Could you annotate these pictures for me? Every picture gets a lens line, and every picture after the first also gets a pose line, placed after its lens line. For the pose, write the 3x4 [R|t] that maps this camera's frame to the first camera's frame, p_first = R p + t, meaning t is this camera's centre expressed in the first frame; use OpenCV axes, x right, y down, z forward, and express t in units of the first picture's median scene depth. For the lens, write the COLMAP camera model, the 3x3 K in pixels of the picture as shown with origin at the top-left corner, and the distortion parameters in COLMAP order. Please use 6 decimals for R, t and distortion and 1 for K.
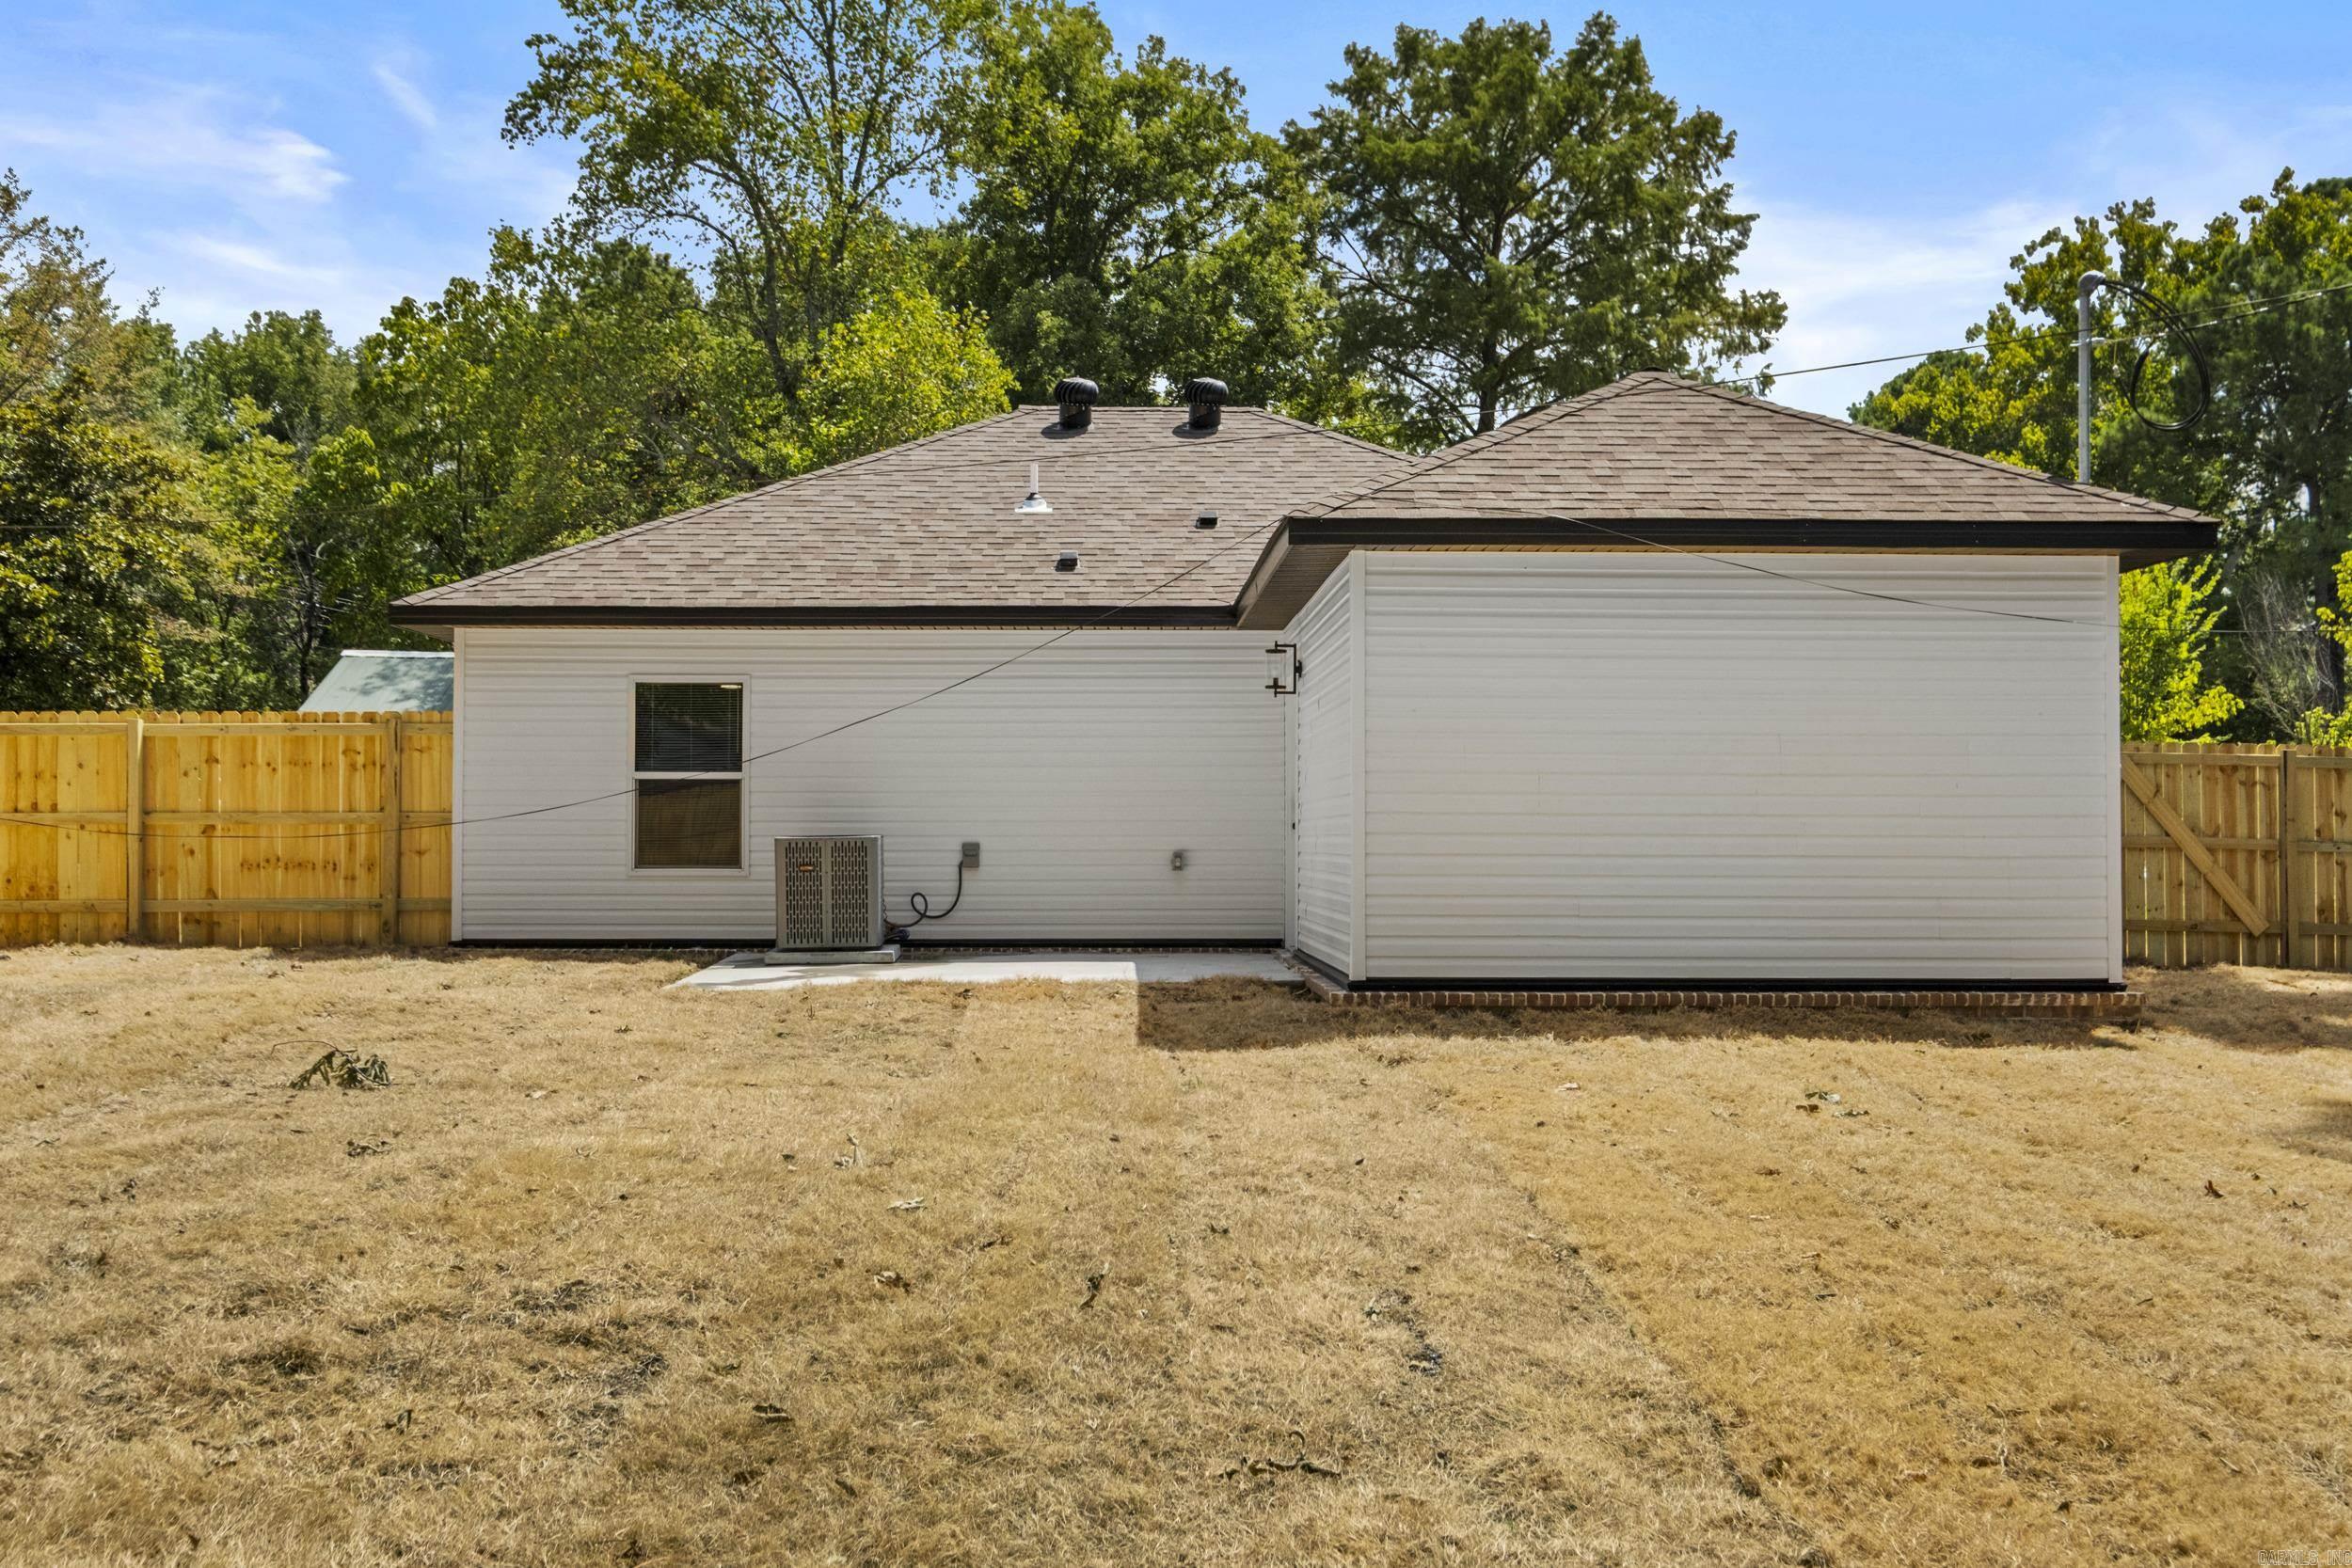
lens RADIAL K [[2401.3, 0, 1166.6], [0, 2401.3, 797.6], [0, 0, 1]] dist [0.004741, 0.000000]
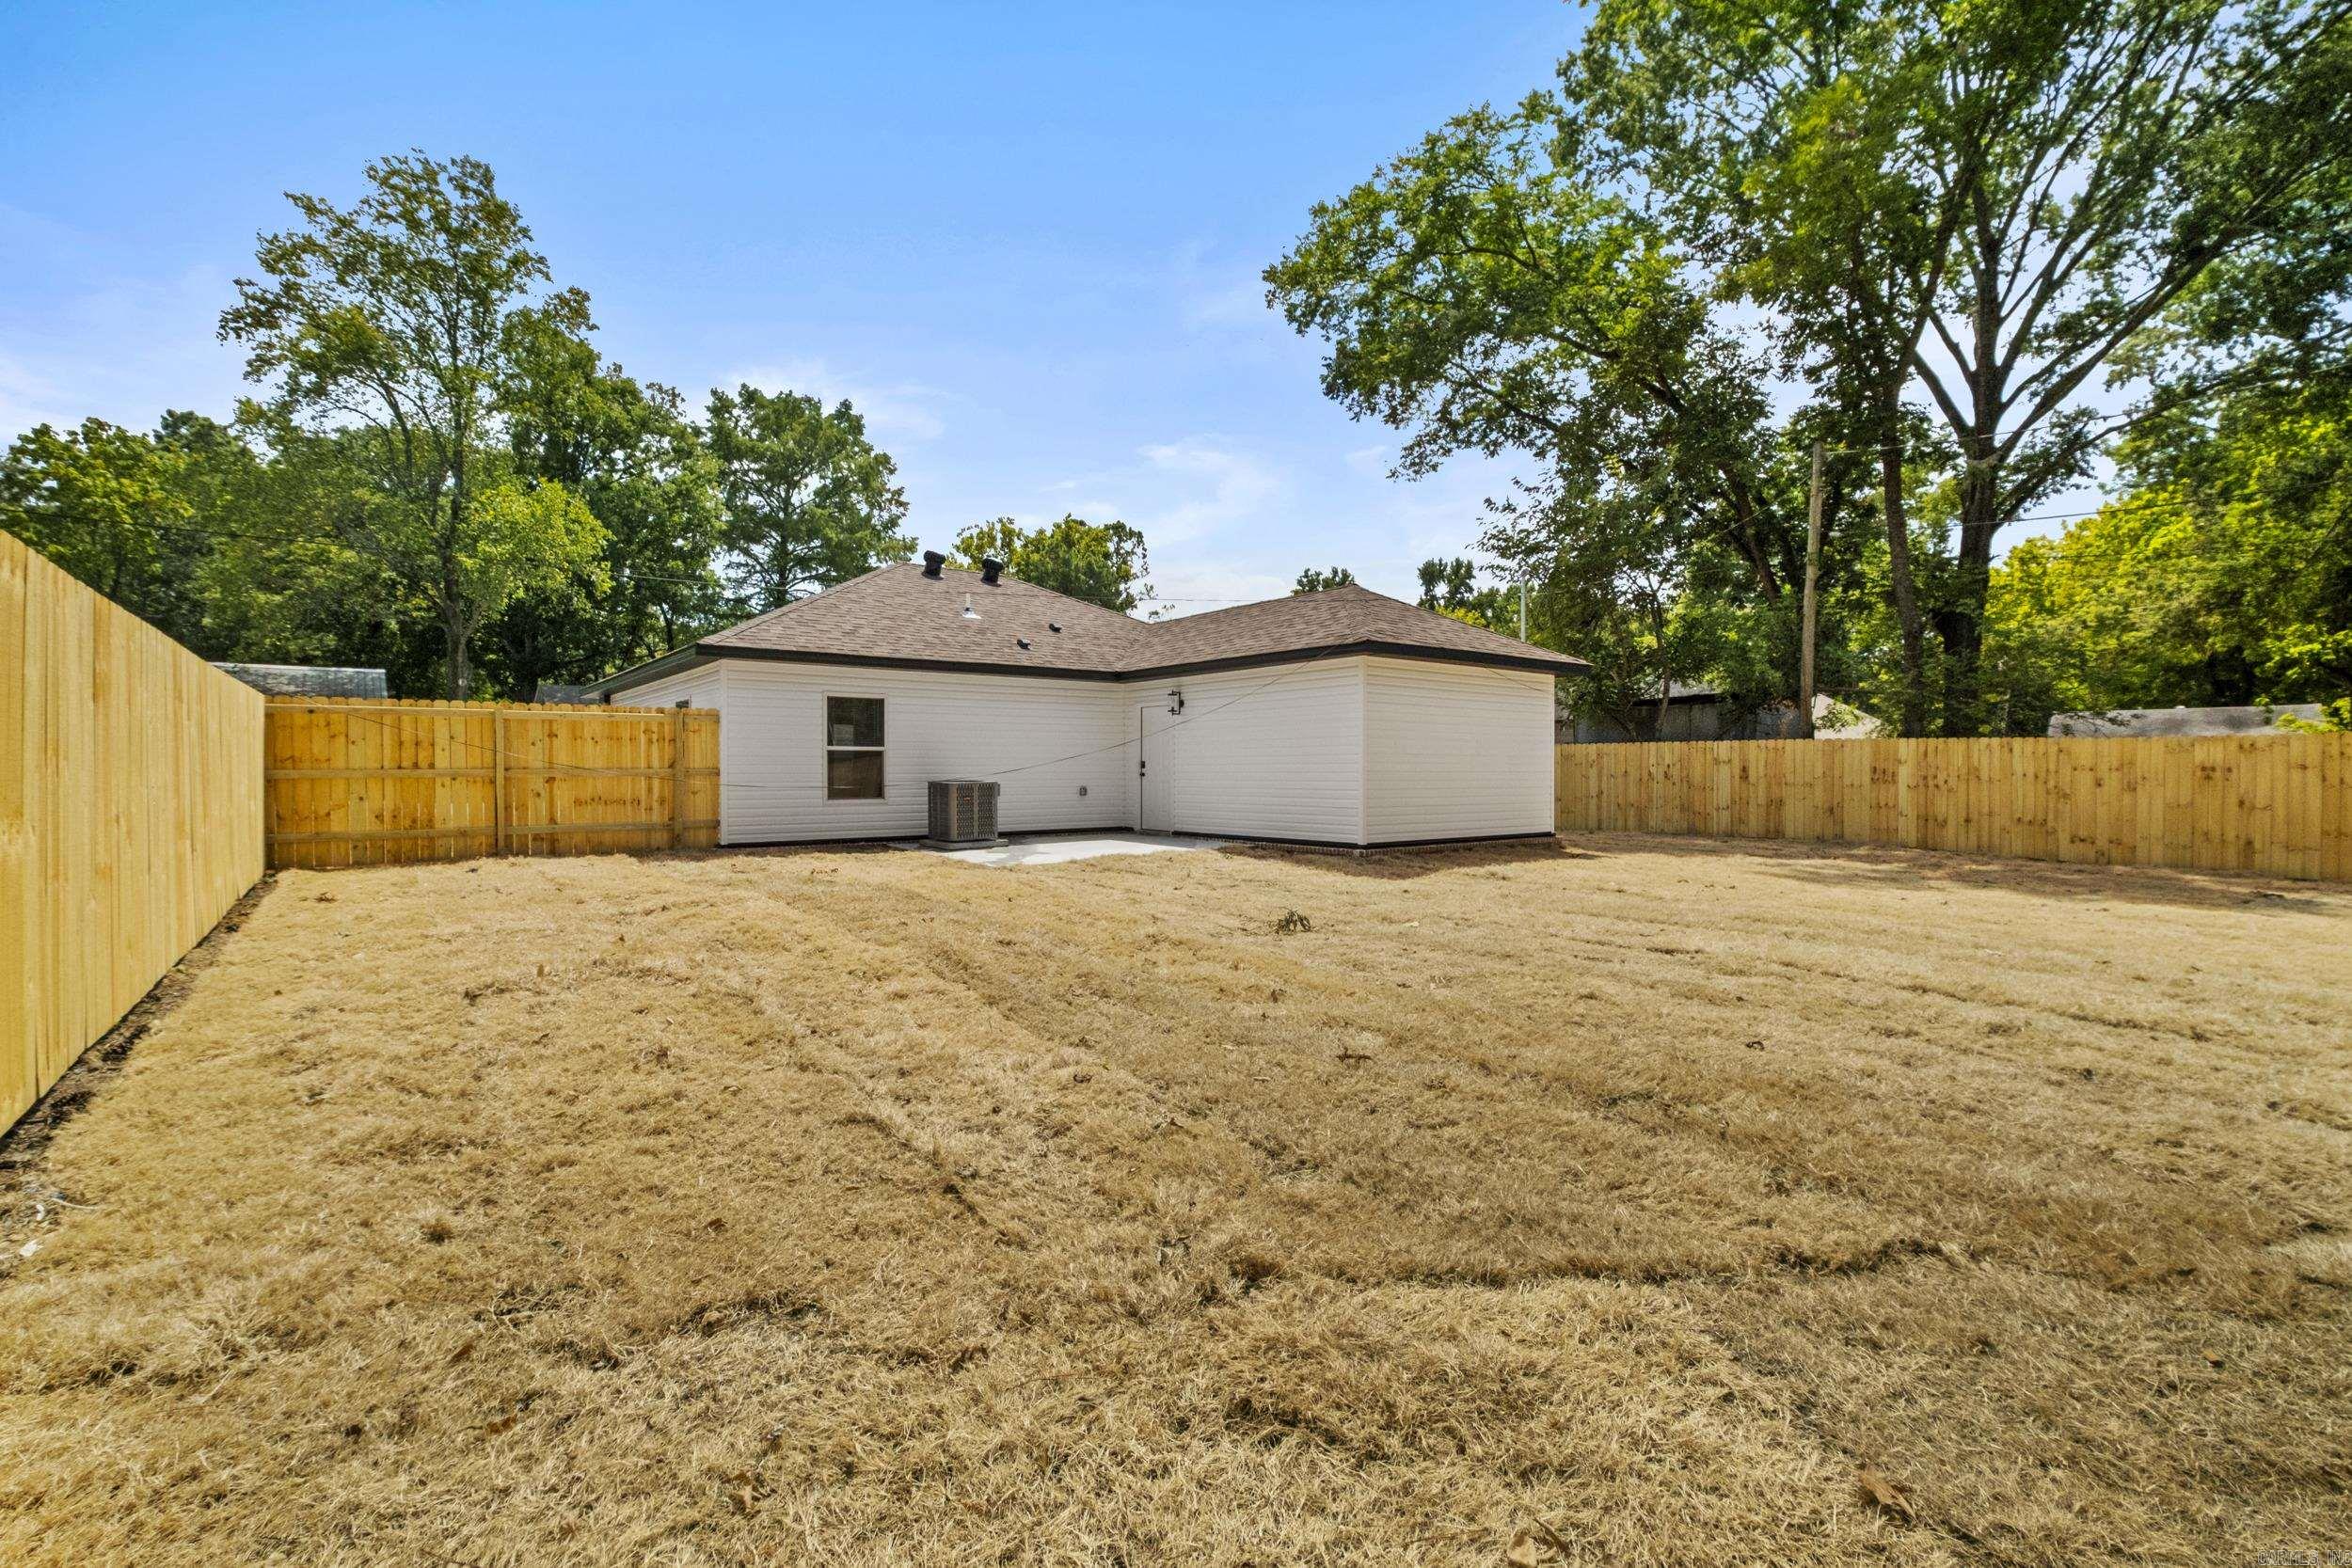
lens RADIAL K [[1032.5, 0, 1167.4], [0, 1032.5, 773.6], [0, 0, 1]] dist [-0.008403, -0.000091]
pose [[0.808806, -0.002662, 0.588070, -0.469299], [-0.006442, 0.999890, 0.013386, -0.002046], [-0.588040, -0.014615, 0.808700, 0.230396]]
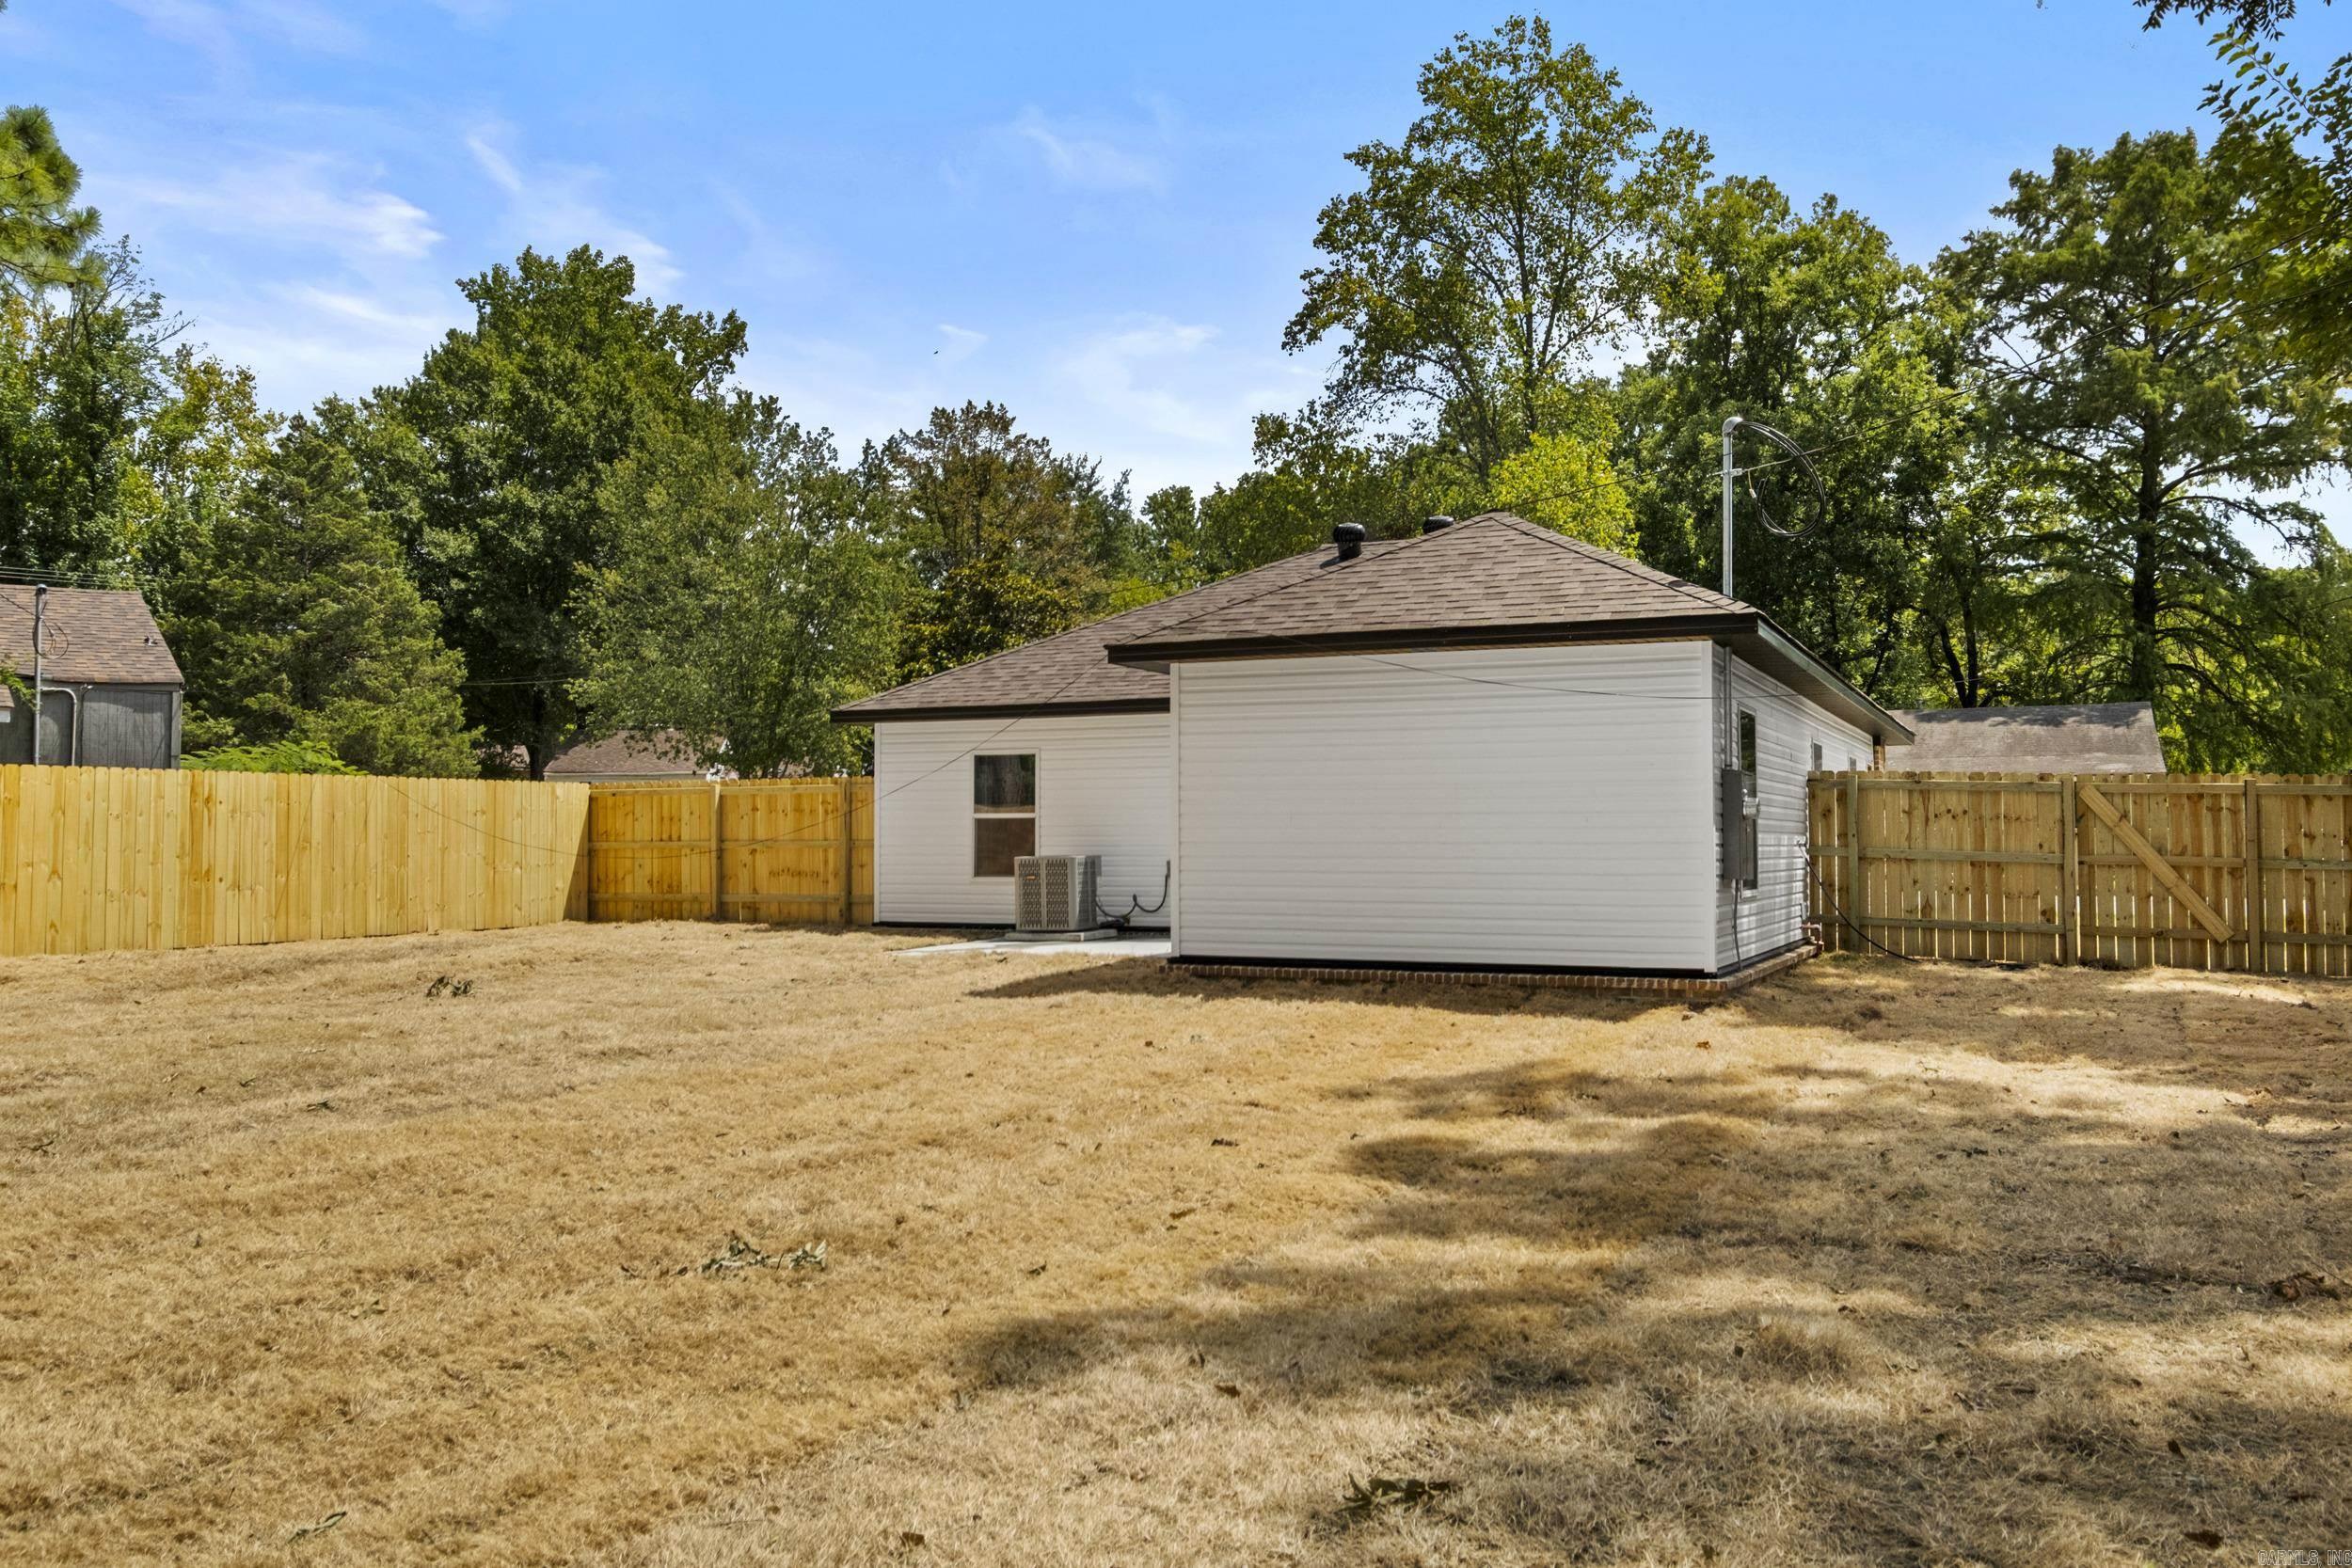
lens RADIAL K [[1907.9, 0, 1167.1], [0, 1907.9, 776.3], [0, 0, 1]] dist [-0.015379, 0.035095]
pose [[0.893263, -0.018601, -0.449149, 0.437233], [0.009034, 0.999685, -0.023435, -0.004993], [0.449444, 0.016876, 0.893149, -0.032124]]
